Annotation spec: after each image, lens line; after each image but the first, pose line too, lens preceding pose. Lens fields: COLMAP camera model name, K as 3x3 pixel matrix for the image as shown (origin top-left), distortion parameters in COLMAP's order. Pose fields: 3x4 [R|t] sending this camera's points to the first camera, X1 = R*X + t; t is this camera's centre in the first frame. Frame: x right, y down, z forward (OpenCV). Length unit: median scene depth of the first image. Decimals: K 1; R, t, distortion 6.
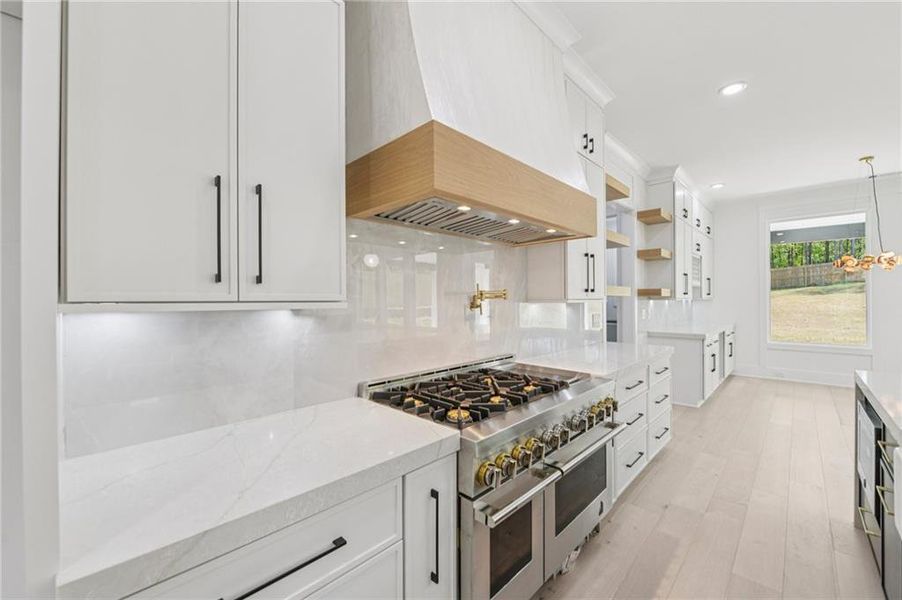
lens RADIAL K [[361.1, 0, 447.3], [0, 361.1, 299.1], [0, 0, 1]] dist [-0.002784, 0.000100]
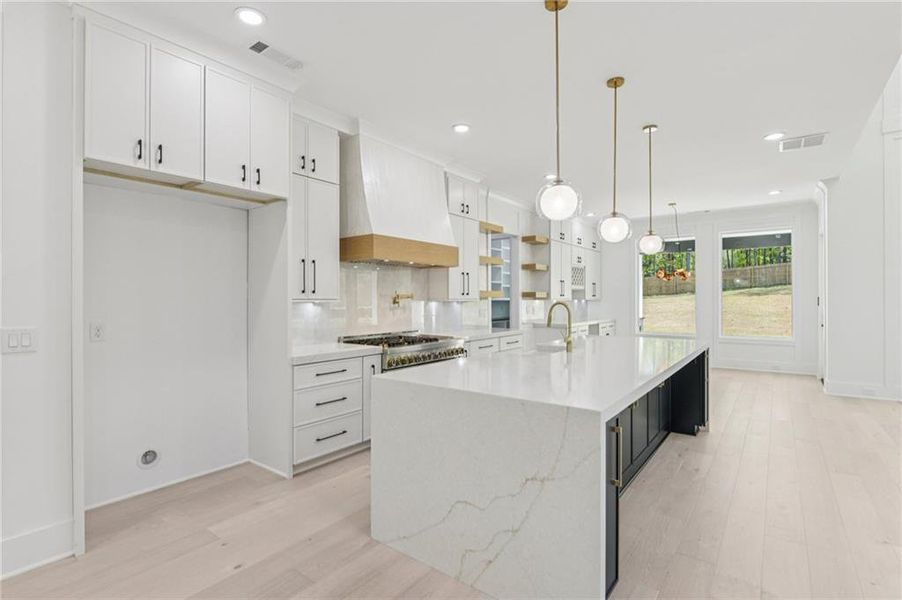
lens RADIAL K [[453.0, 0, 448.5], [0, 453.0, 299.2], [0, 0, 1]] dist [0.063565, 0.000203]
pose [[0.992570, 0.004690, 0.121582, 0.050644], [-0.004881, 0.999987, 0.001278, -0.001638], [-0.121575, -0.001862, 0.992581, -1.141553]]
